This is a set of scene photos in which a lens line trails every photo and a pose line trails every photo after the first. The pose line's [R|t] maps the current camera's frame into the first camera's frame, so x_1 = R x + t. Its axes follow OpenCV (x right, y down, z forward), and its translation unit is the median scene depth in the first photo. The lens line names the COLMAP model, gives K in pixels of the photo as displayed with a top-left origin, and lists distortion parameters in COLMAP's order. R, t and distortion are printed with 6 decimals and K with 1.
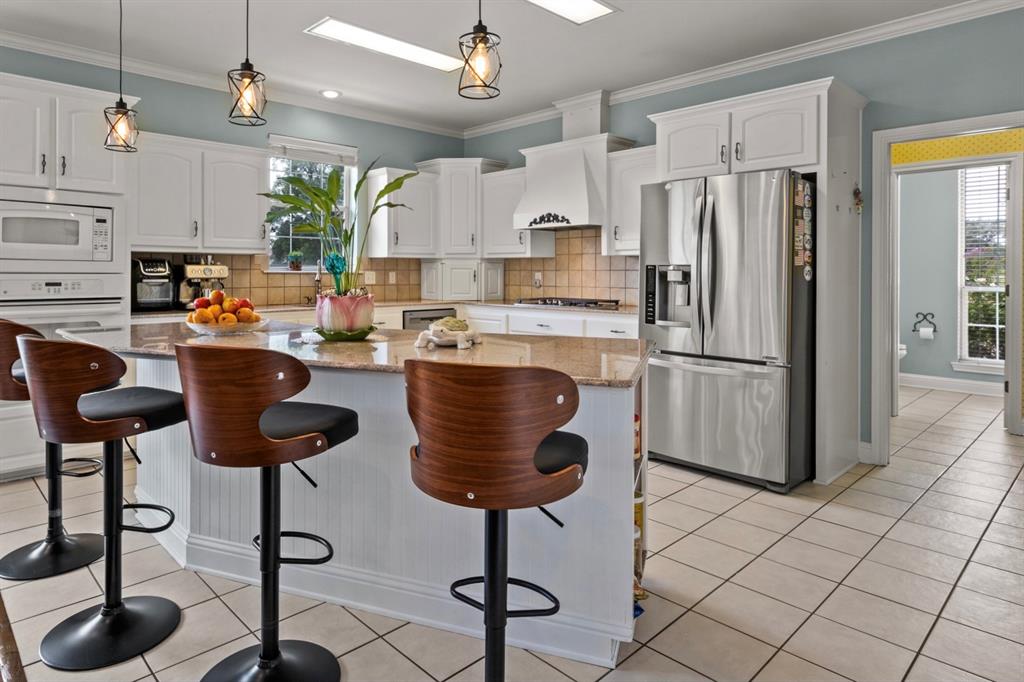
lens RADIAL K [[607.2, 0, 462.6], [0, 607.2, 270.7], [0, 0, 1]] dist [0.002628, 0.000311]
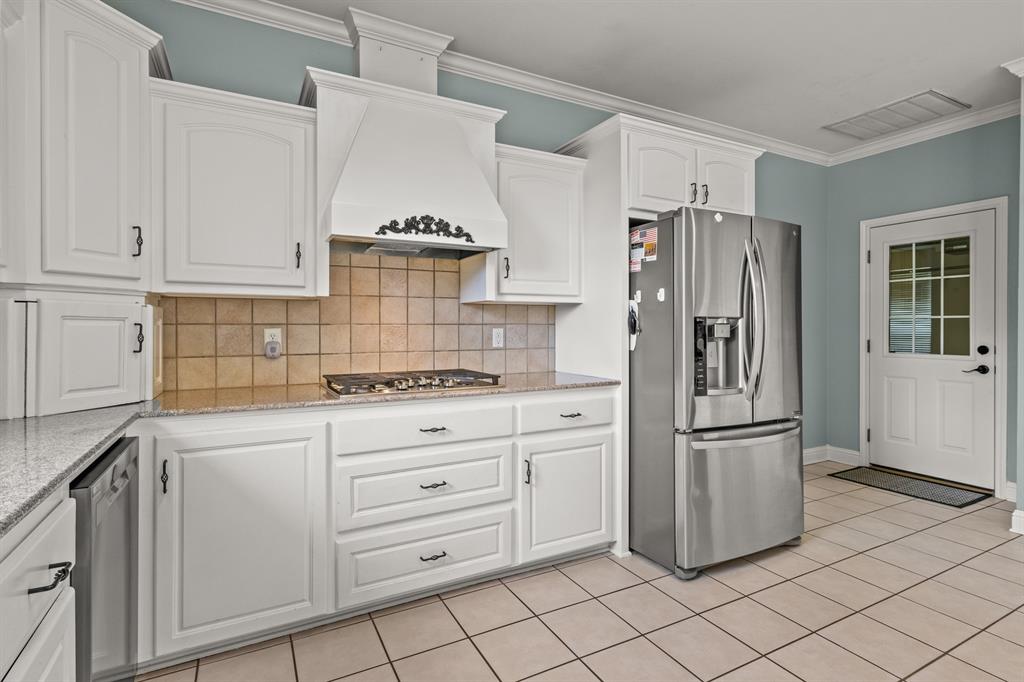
lens RADIAL K [[507.9, 0, 513.9], [0, 507.9, 327.7], [0, 0, 1]] dist [0.000019, -0.000234]
pose [[0.246832, -0.002485, 0.969055, -0.293925], [0.000321, 0.999997, 0.002483, 0.002088], [-0.969058, -0.000302, 0.246832, 0.889343]]
